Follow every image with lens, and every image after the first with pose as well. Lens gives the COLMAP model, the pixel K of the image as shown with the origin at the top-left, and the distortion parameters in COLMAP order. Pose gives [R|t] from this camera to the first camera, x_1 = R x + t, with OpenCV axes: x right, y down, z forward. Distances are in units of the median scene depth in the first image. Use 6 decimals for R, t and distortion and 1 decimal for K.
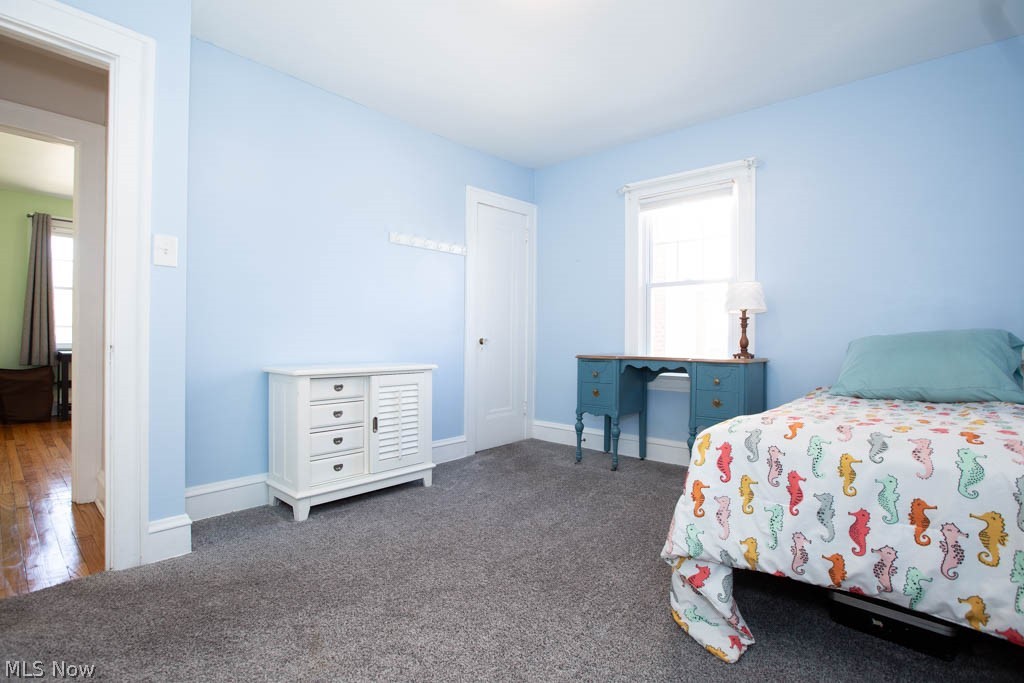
lens RADIAL K [[494.7, 0, 511.7], [0, 494.7, 338.3], [0, 0, 1]] dist [0.000442, 0.000451]
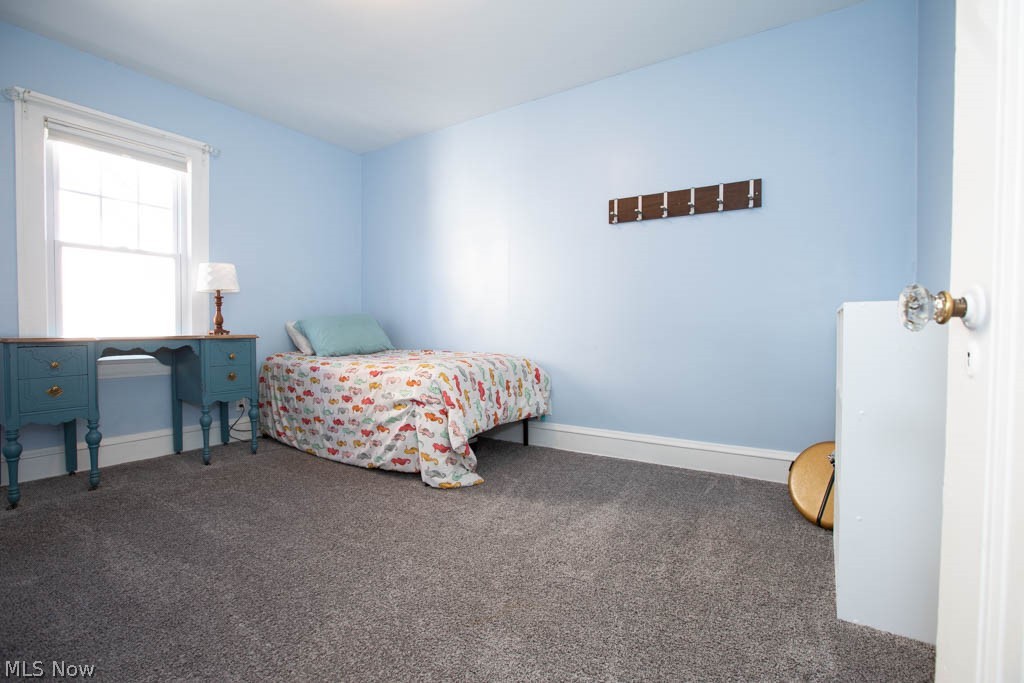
lens RADIAL K [[468.8, 0, 511.8], [0, 468.8, 339.3], [0, 0, 1]] dist [-0.001645, -0.000087]
pose [[-0.128845, -0.031905, 0.991151, -0.881642], [-0.006102, 0.999489, 0.031381, 0.020552], [-0.991646, -0.002004, -0.128974, 0.715911]]
